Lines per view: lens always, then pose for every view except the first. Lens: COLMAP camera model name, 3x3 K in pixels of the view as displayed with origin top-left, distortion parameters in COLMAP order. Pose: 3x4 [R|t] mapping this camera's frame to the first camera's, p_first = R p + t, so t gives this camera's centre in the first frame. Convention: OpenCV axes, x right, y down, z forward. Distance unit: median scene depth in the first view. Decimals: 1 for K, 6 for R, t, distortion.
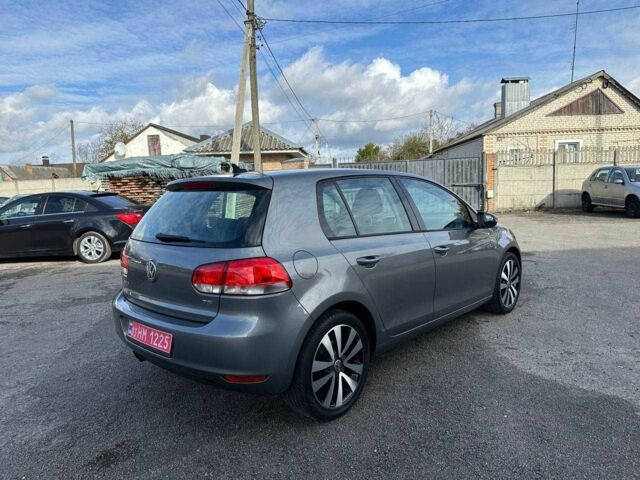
lens RADIAL K [[459.9, 0, 317.7], [0, 459.9, 240.8], [0, 0, 1]] dist [0.018334, -0.026297]
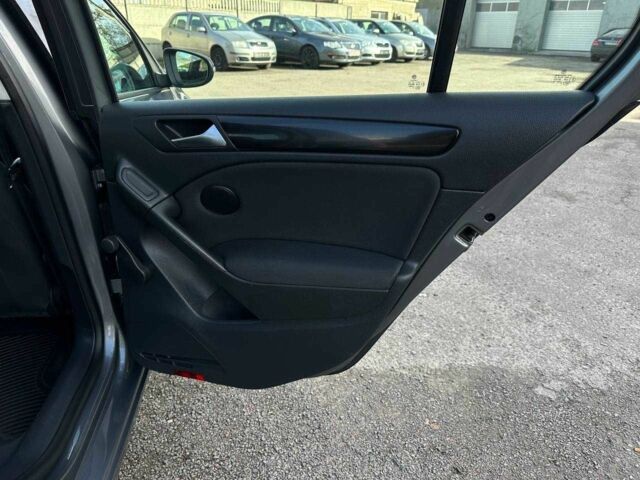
lens RADIAL K [[459.9, 0, 317.7], [0, 459.9, 240.8], [0, 0, 1]] dist [0.018334, -0.026297]
pose [[0.638739, -0.268642, 0.721002, 0.019895], [0.047680, 0.949087, 0.311385, -0.003671], [-0.767945, -0.164516, 0.619028, 0.148309]]
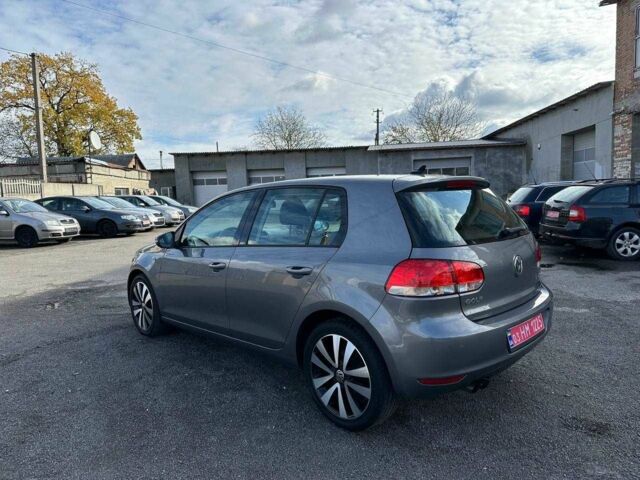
lens RADIAL K [[454.5, 0, 319.2], [0, 454.5, 243.0], [0, 0, 1]] dist [0.078877, -0.096113]
pose [[0.056928, -0.062555, 0.996417, -0.232305], [0.146095, 0.987814, 0.053668, -0.016417], [-0.987631, 0.142516, 0.065373, 0.228214]]
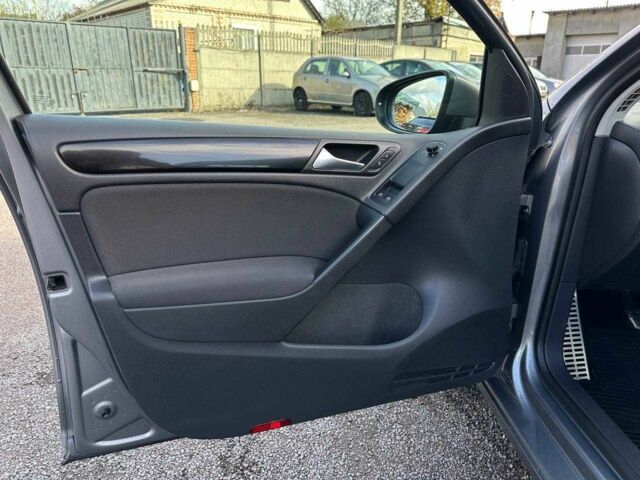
lens RADIAL K [[459.9, 0, 317.7], [0, 459.9, 240.8], [0, 0, 1]] dist [0.018334, -0.026297]
pose [[0.699288, -0.194800, 0.687785, -0.049618], [0.047838, 0.972749, 0.226871, -0.016579], [-0.713237, -0.125746, 0.689551, 0.307378]]
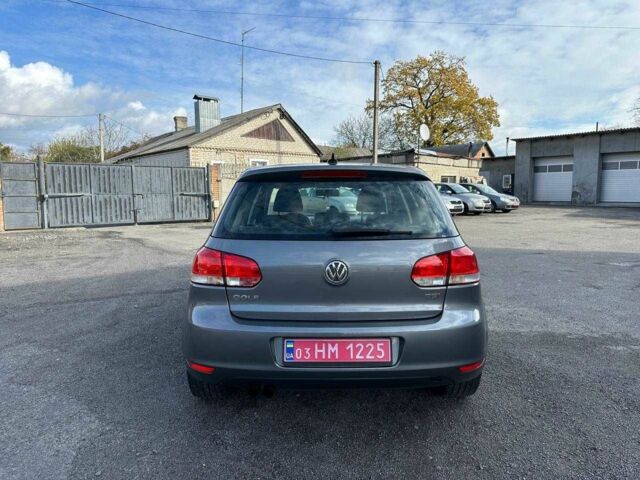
lens RADIAL K [[454.5, 0, 319.2], [0, 454.5, 243.0], [0, 0, 1]] dist [0.078877, -0.096113]
pose [[0.737951, -0.039737, 0.673683, -0.158882], [0.054545, 0.998511, -0.000852, 0.001990], [-0.672646, 0.037374, 0.739020, 0.069764]]
